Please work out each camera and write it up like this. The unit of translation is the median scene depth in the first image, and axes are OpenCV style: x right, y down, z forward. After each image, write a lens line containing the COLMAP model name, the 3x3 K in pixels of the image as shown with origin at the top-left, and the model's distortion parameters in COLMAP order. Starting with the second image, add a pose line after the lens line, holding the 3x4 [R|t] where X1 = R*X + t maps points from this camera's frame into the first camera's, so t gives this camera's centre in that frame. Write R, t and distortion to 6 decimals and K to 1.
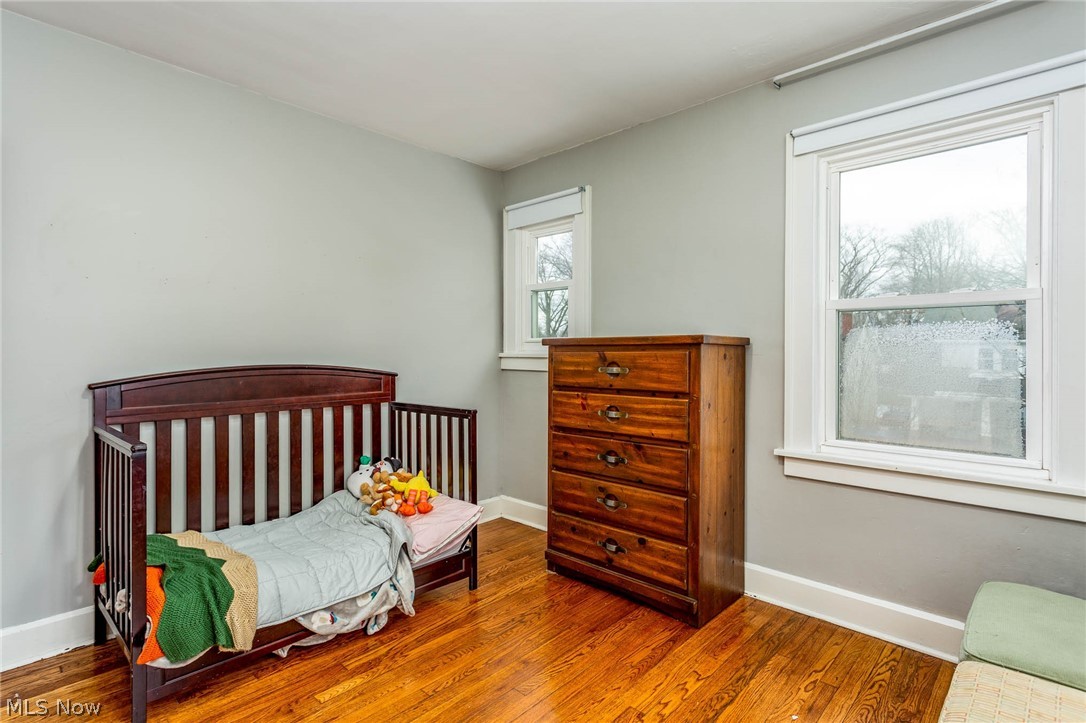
lens RADIAL K [[525.7, 0, 537.3], [0, 525.7, 359.0], [0, 0, 1]] dist [0.001085, 0.000180]
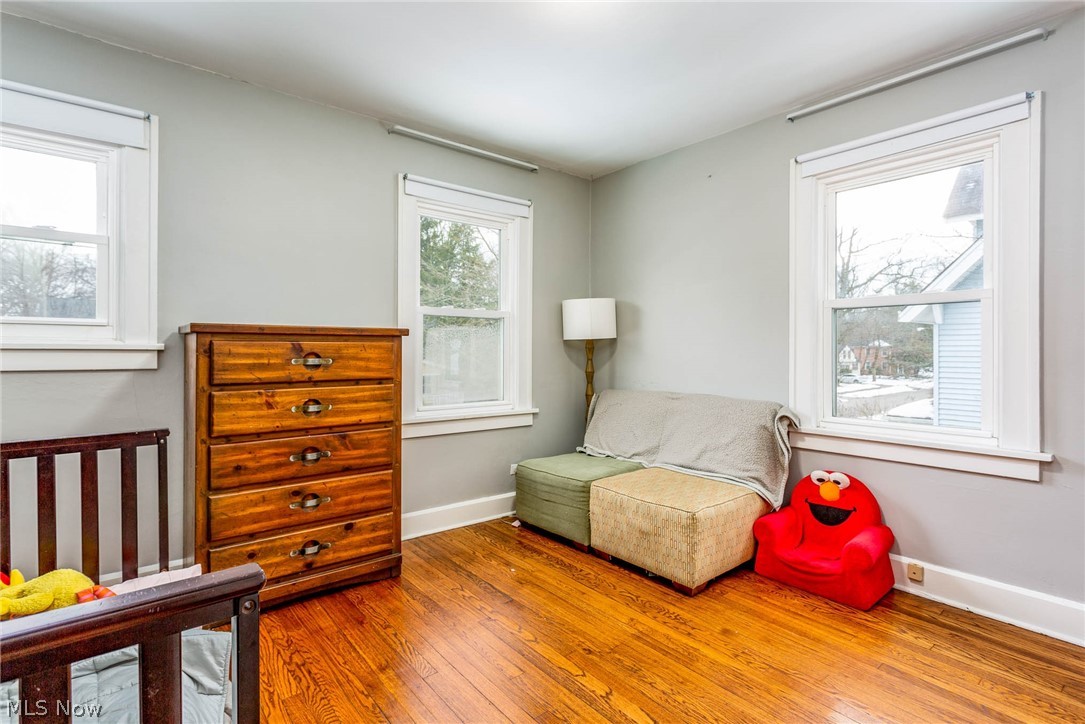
lens RADIAL K [[525.3, 0, 536.7], [0, 525.3, 355.1], [0, 0, 1]] dist [0.001085, 0.000180]
pose [[0.137572, -0.016309, 0.990358, -0.742981], [0.004202, 0.999865, 0.015881, -0.003463], [-0.990483, 0.001977, 0.137622, 0.480776]]
